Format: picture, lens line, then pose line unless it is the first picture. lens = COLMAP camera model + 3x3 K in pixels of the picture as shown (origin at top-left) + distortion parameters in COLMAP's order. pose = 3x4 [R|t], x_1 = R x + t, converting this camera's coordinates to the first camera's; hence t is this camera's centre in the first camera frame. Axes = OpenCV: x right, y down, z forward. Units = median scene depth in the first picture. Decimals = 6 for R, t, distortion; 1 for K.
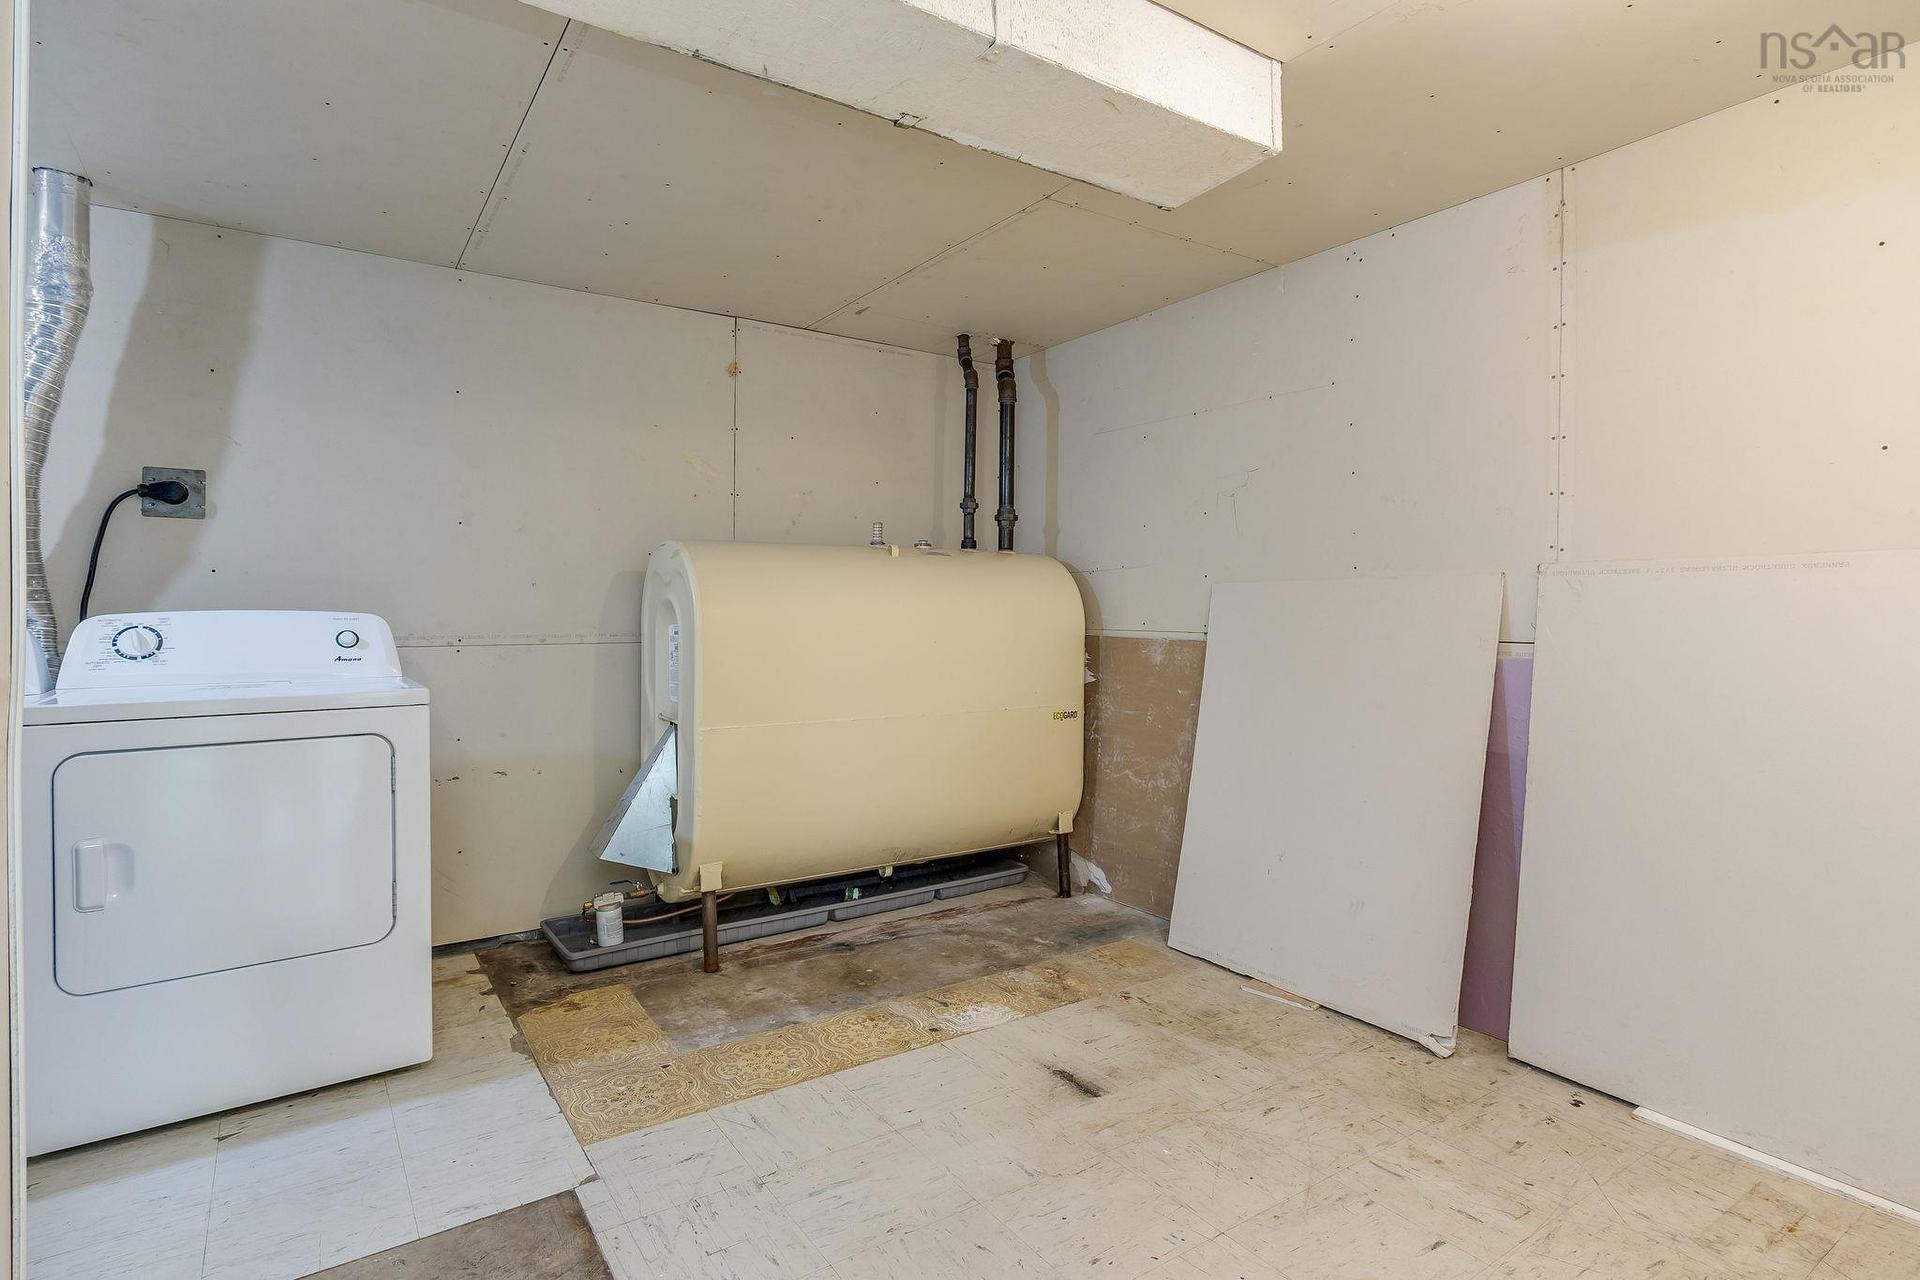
lens RADIAL K [[965.0, 0, 965.2], [0, 965.0, 629.8], [0, 0, 1]] dist [0.002120, 0.000563]
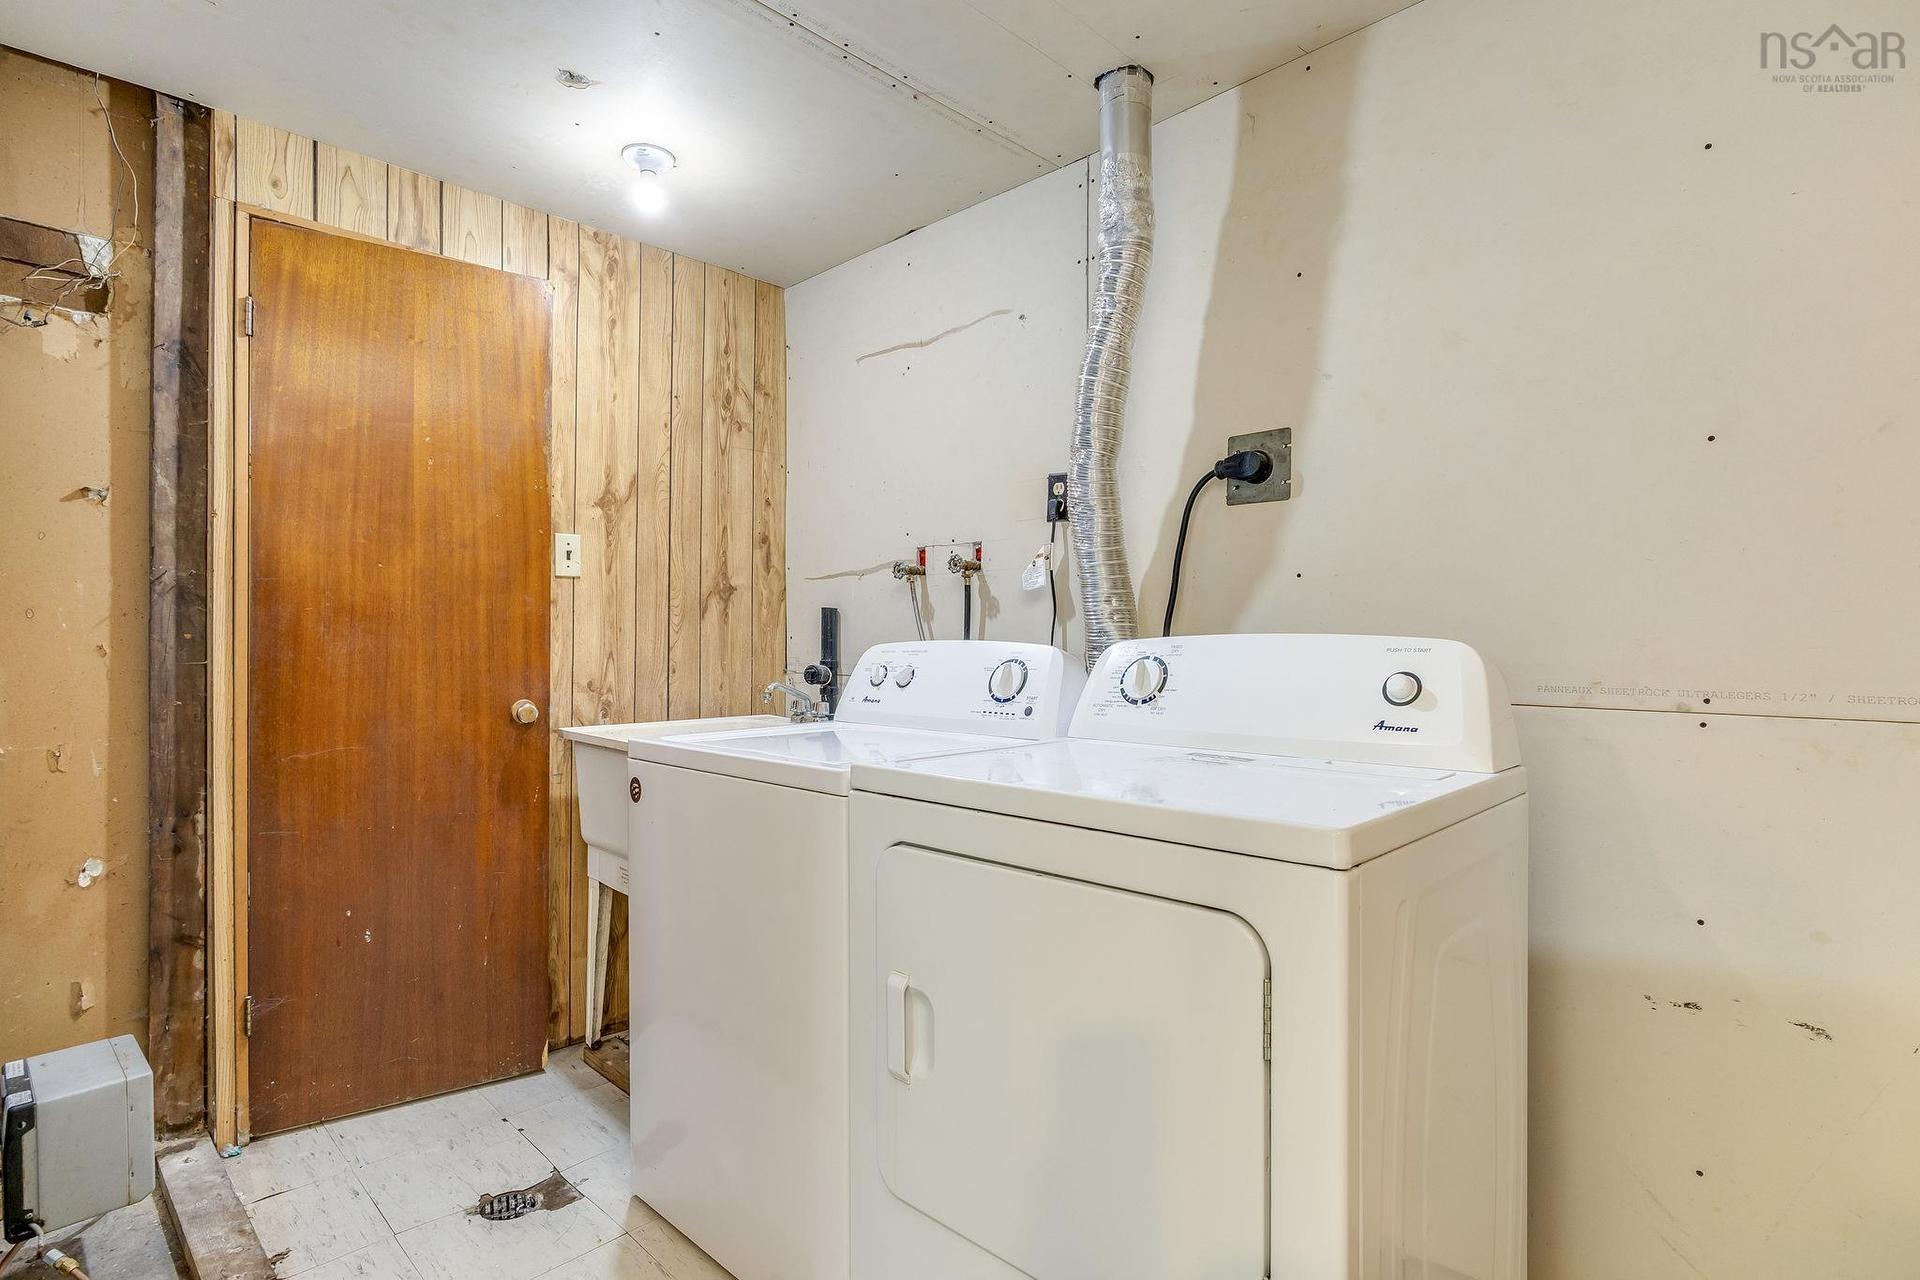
lens RADIAL K [[965.0, 0, 970.2], [0, 965.0, 636.8], [0, 0, 1]] dist [0.002120, 0.000563]
pose [[0.197287, -0.000472, -0.980346, -0.174196], [-0.021684, 0.999753, -0.004845, -0.010777], [0.980106, 0.022214, 0.197229, 0.666529]]
